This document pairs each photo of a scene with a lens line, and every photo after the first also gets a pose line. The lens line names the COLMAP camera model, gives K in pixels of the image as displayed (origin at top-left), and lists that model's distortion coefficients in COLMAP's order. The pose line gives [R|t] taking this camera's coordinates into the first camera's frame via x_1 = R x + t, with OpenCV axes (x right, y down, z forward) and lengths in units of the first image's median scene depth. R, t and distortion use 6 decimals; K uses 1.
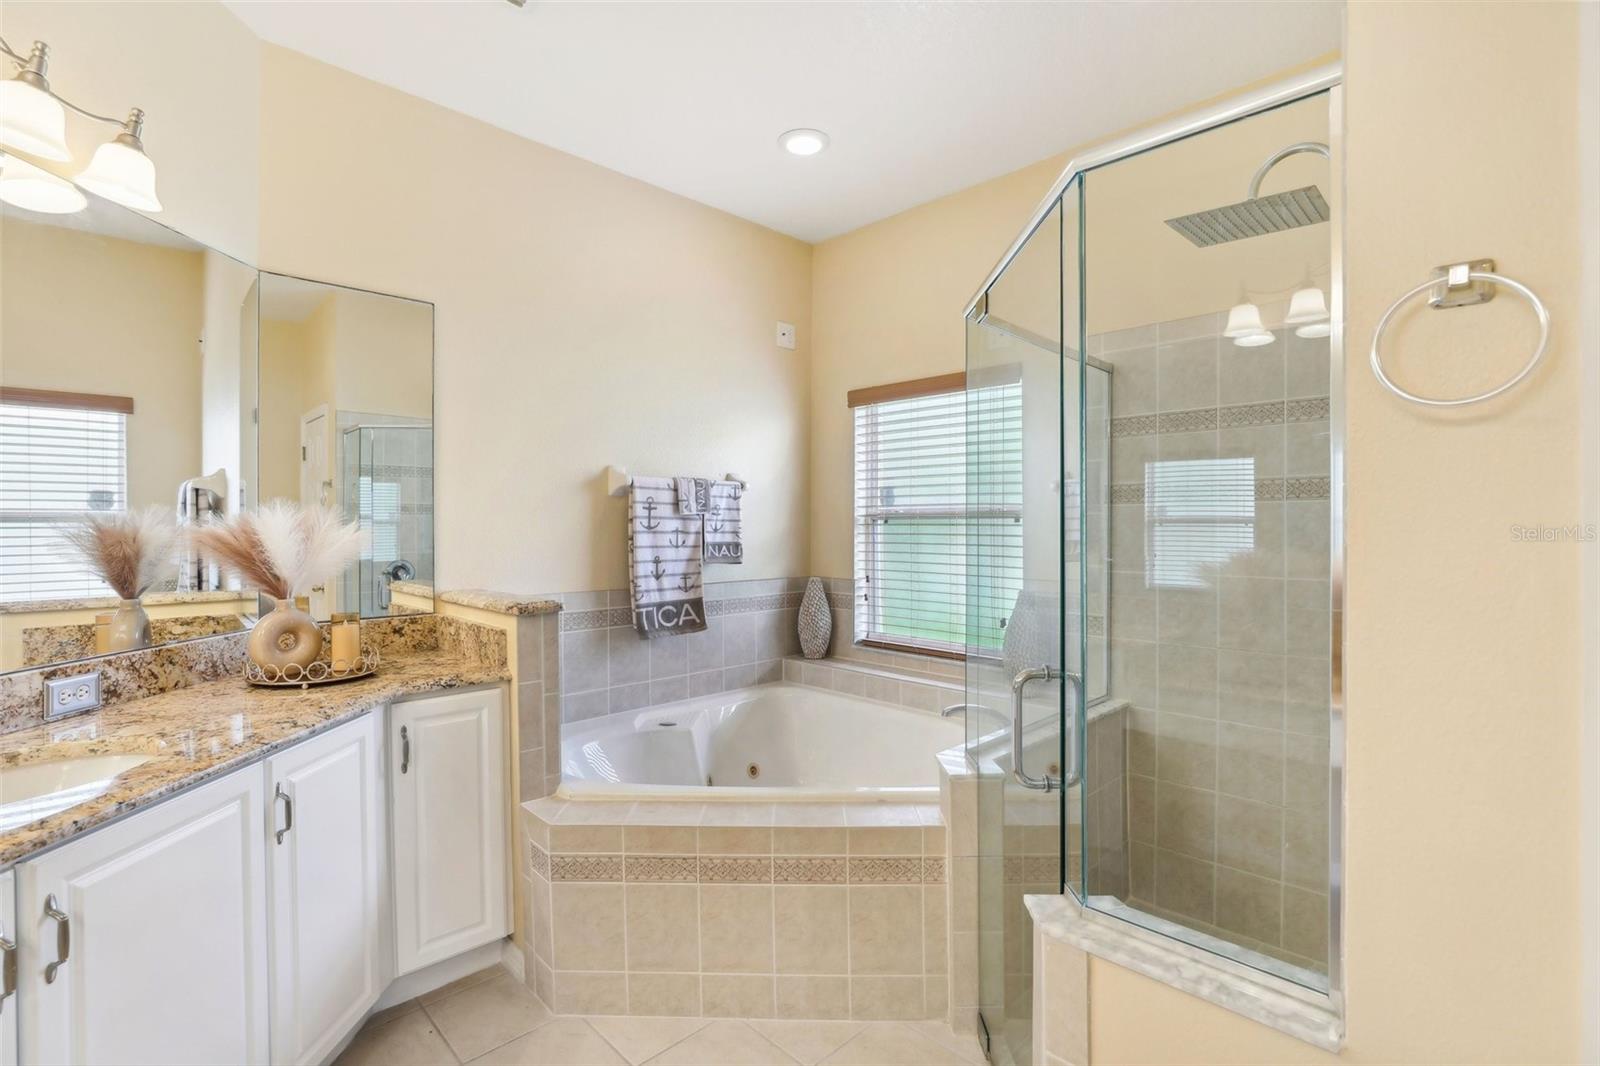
lens RADIAL K [[740.6, 0, 796.8], [0, 740.6, 528.2], [0, 0, 1]] dist [-0.033934, 0.010445]
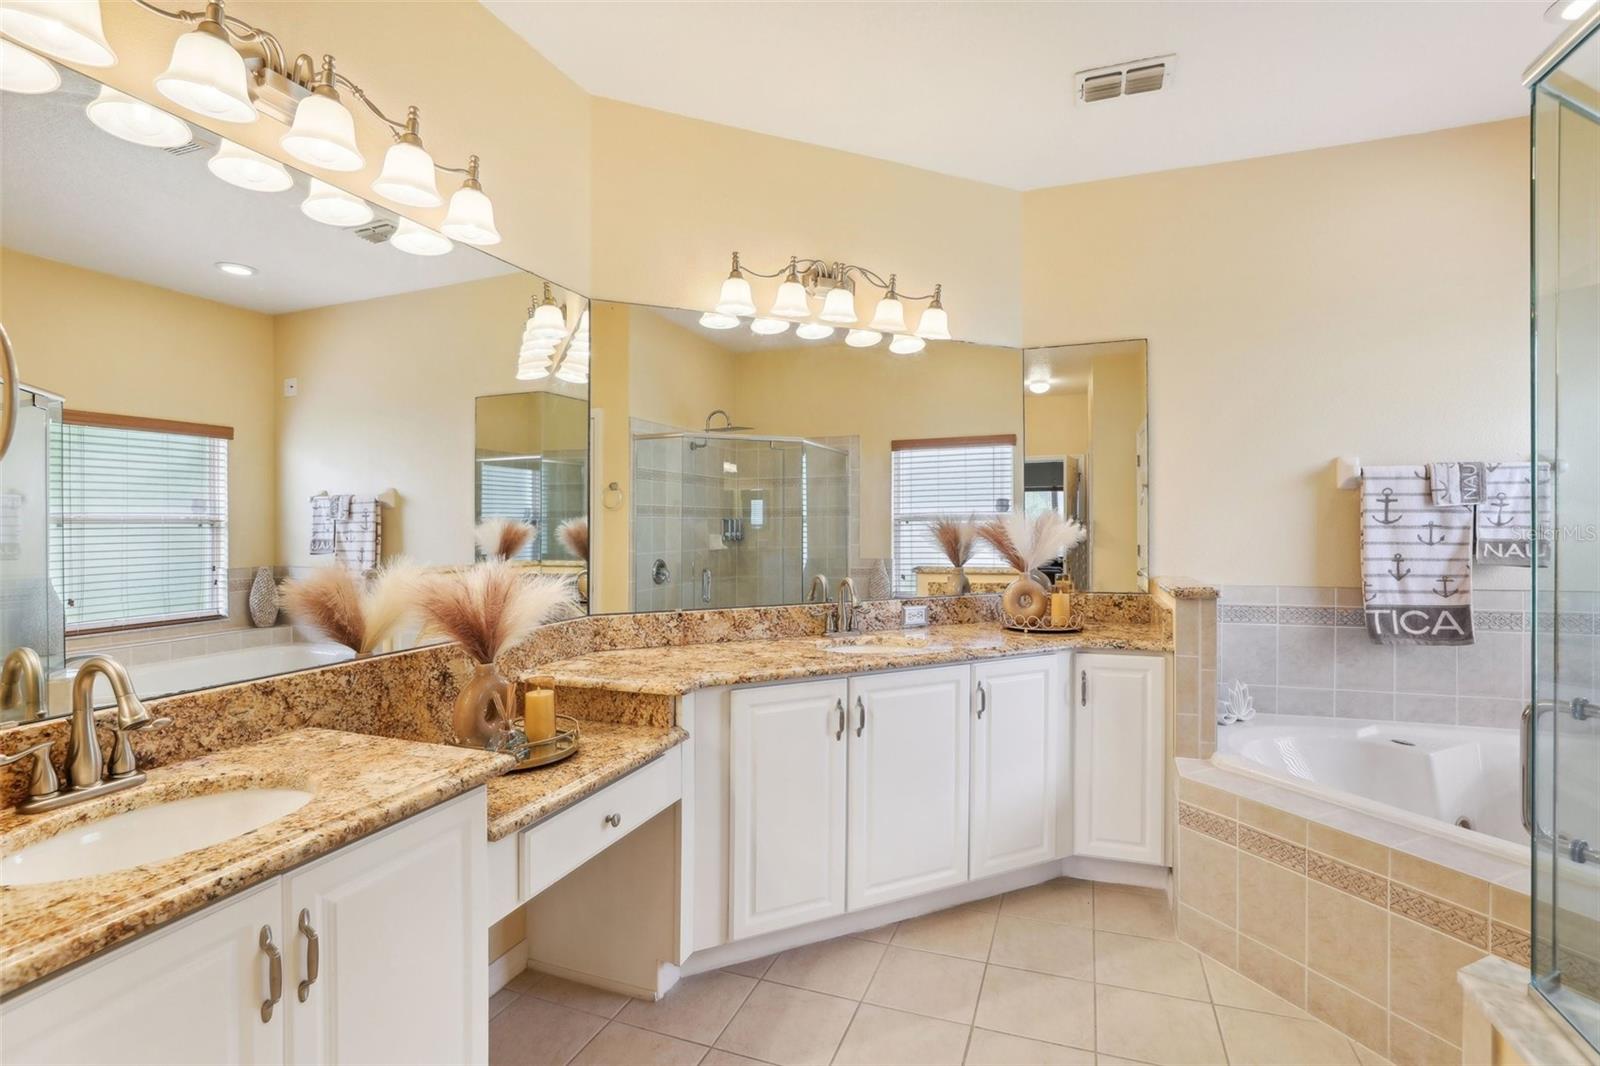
lens RADIAL K [[740.6, 0, 796.8], [0, 740.6, 528.2], [0, 0, 1]] dist [-0.033934, 0.010445]
pose [[0.421632, 0.001169, -0.906766, 0.303943], [0.004104, 0.999986, 0.003197, 0.001203], [0.906758, -0.005069, 0.421621, -0.030109]]
